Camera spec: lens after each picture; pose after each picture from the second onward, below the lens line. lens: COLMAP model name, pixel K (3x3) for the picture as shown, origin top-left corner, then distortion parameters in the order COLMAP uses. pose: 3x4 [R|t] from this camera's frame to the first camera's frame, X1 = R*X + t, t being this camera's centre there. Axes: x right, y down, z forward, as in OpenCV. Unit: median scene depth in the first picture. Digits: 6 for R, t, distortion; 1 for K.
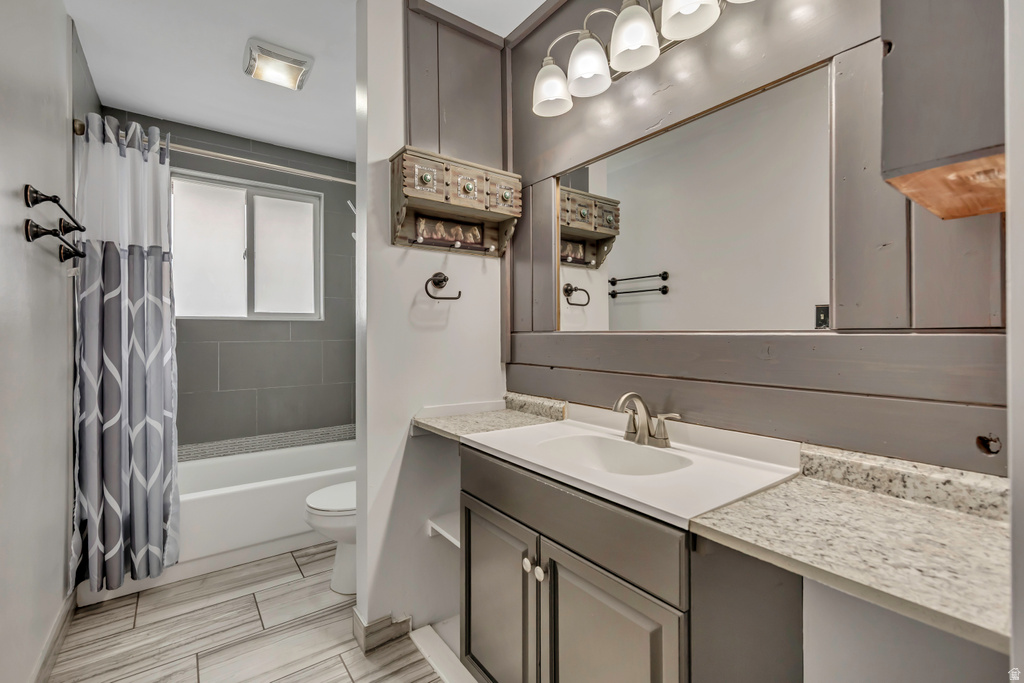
lens RADIAL K [[444.4, 0, 512.1], [0, 444.4, 335.7], [0, 0, 1]] dist [-0.005310, 0.001317]
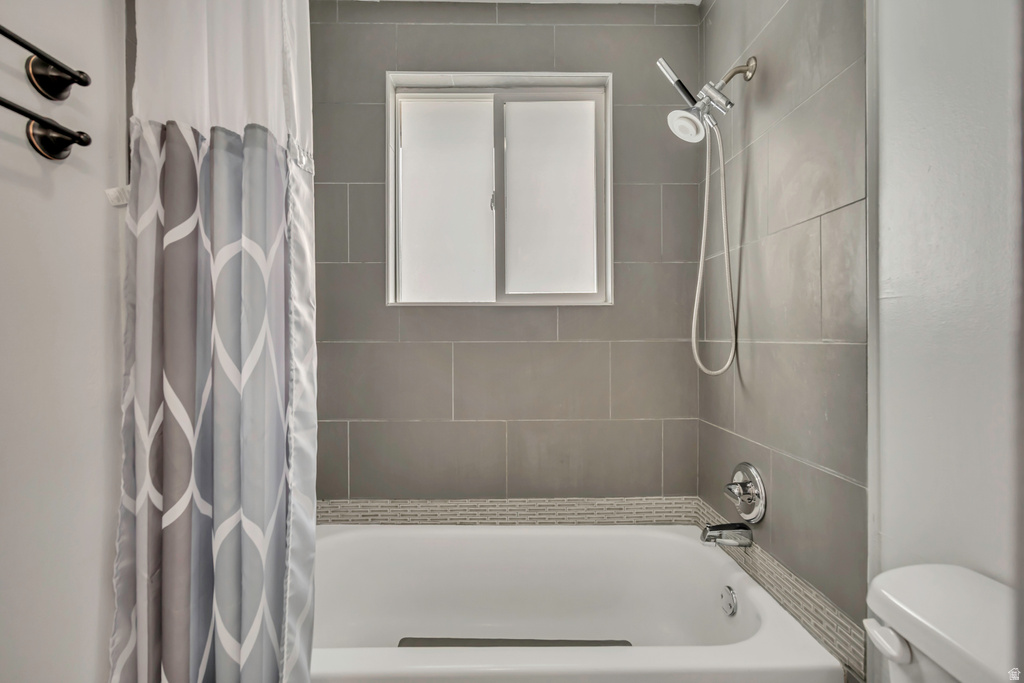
lens RADIAL K [[444.4, 0, 509.7], [0, 444.4, 340.6], [0, 0, 1]] dist [-0.005310, 0.001317]
pose [[0.812825, -0.000771, -0.582507, -0.216771], [0.000394, 1.000000, -0.000774, 0.012235], [0.582508, 0.000399, 0.812825, 0.500195]]
